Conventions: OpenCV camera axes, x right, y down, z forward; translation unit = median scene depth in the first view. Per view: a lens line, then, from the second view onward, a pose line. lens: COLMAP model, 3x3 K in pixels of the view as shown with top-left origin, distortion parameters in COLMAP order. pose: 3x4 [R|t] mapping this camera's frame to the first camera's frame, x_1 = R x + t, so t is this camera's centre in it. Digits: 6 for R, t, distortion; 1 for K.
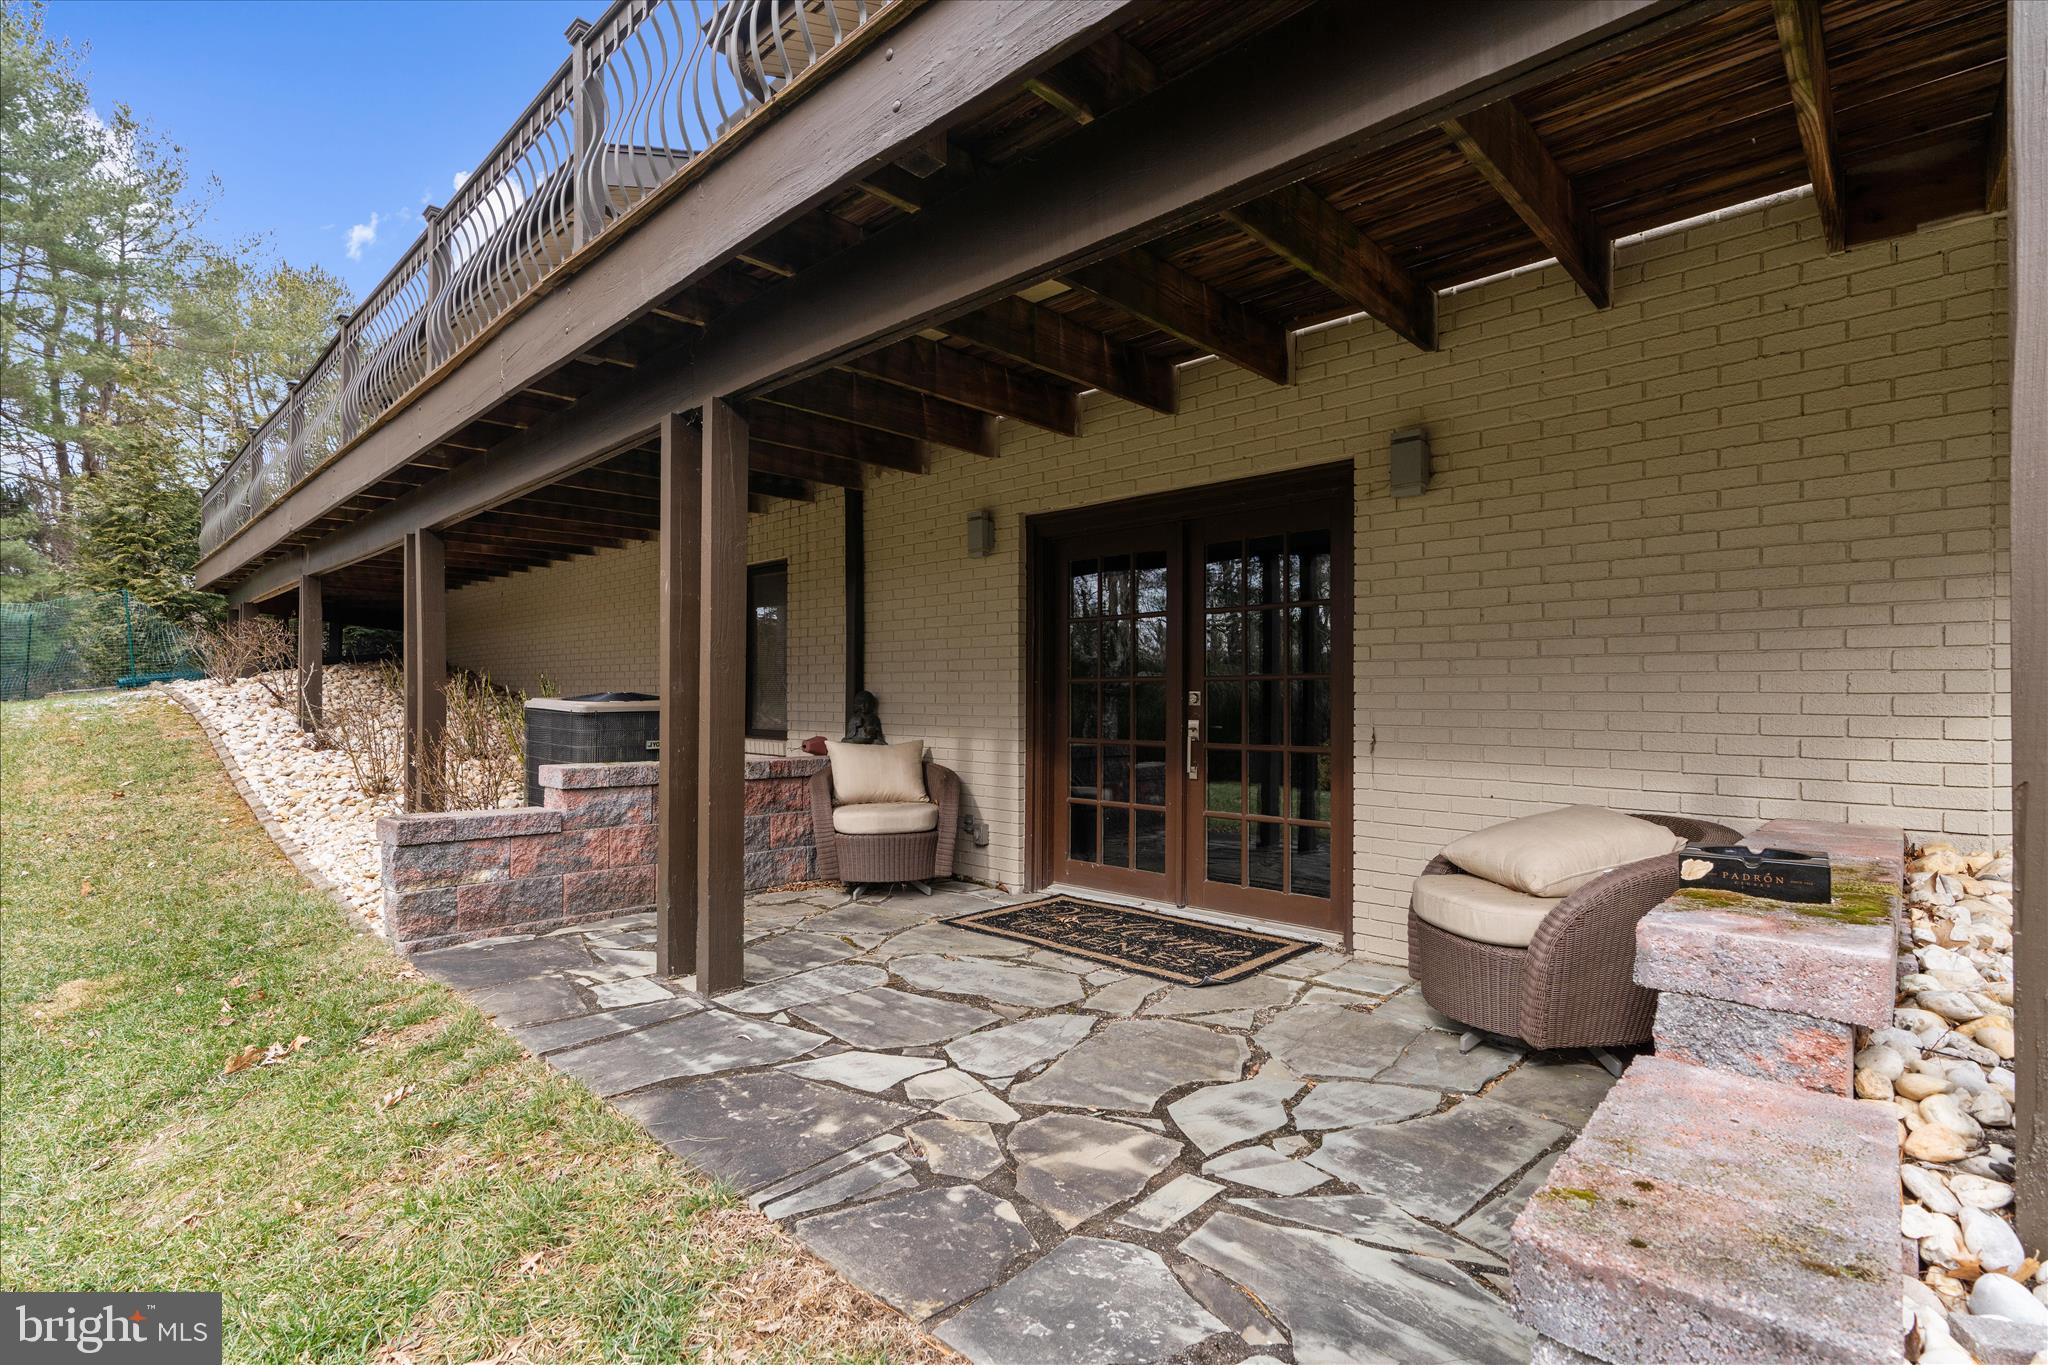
lens RADIAL K [[931.4, 0, 1024.0], [0, 931.4, 689.5], [0, 0, 1]] dist [-0.013621, 0.004609]
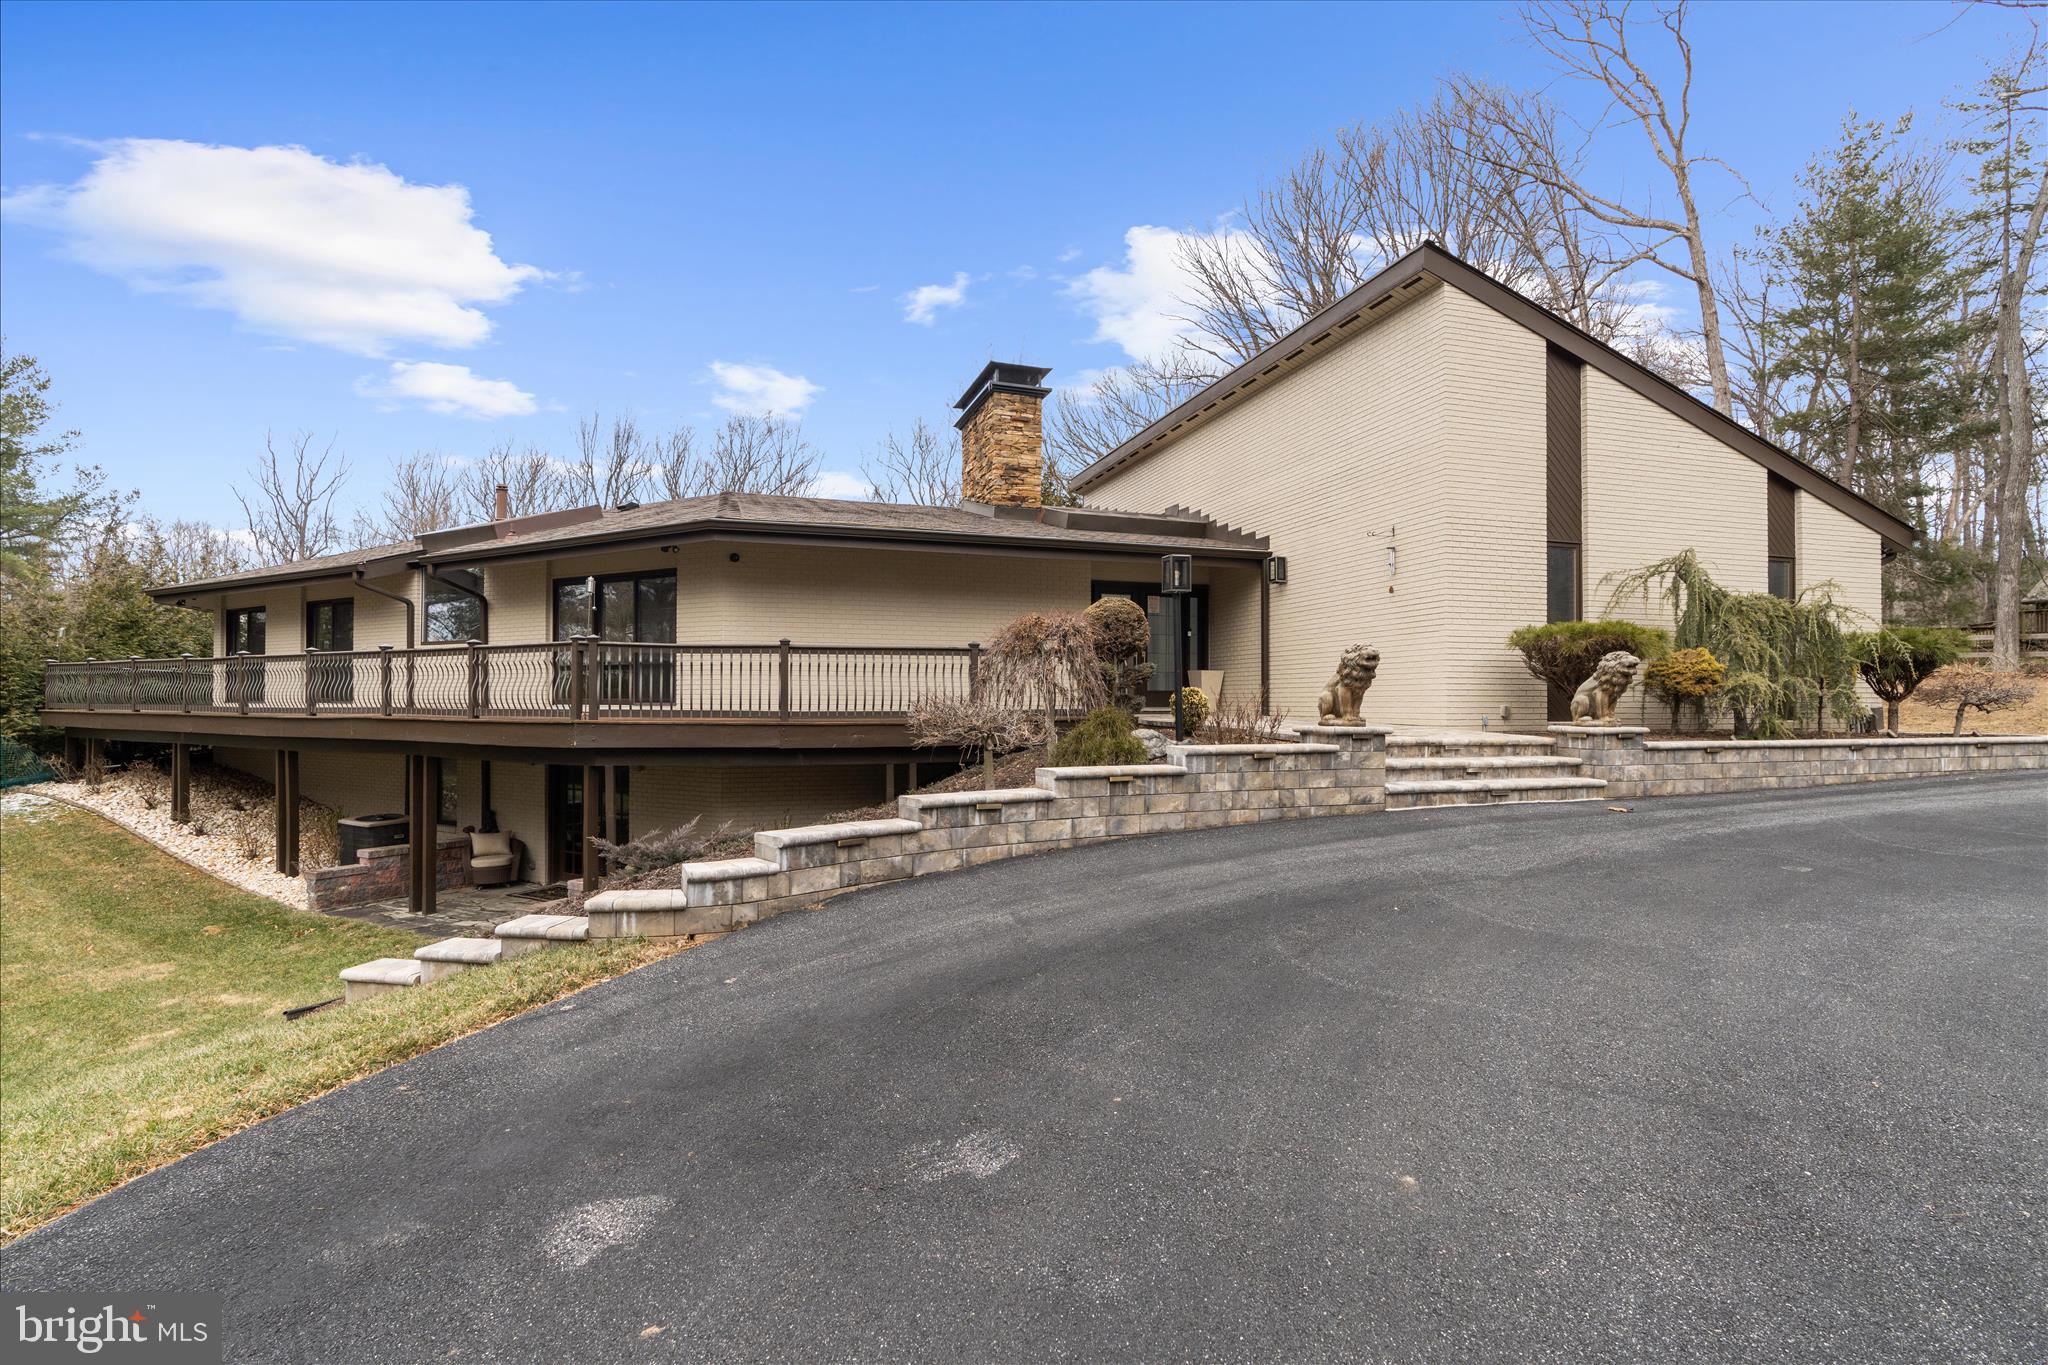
lens RADIAL K [[931.4, 0, 1024.6], [0, 931.4, 679.9], [0, 0, 1]] dist [-0.013621, 0.004609]
pose [[0.962399, 0.003018, 0.271623, 0.634600], [-0.001968, 0.999990, -0.004137, -0.400514], [-0.271633, 0.003446, 0.962395, -2.134973]]
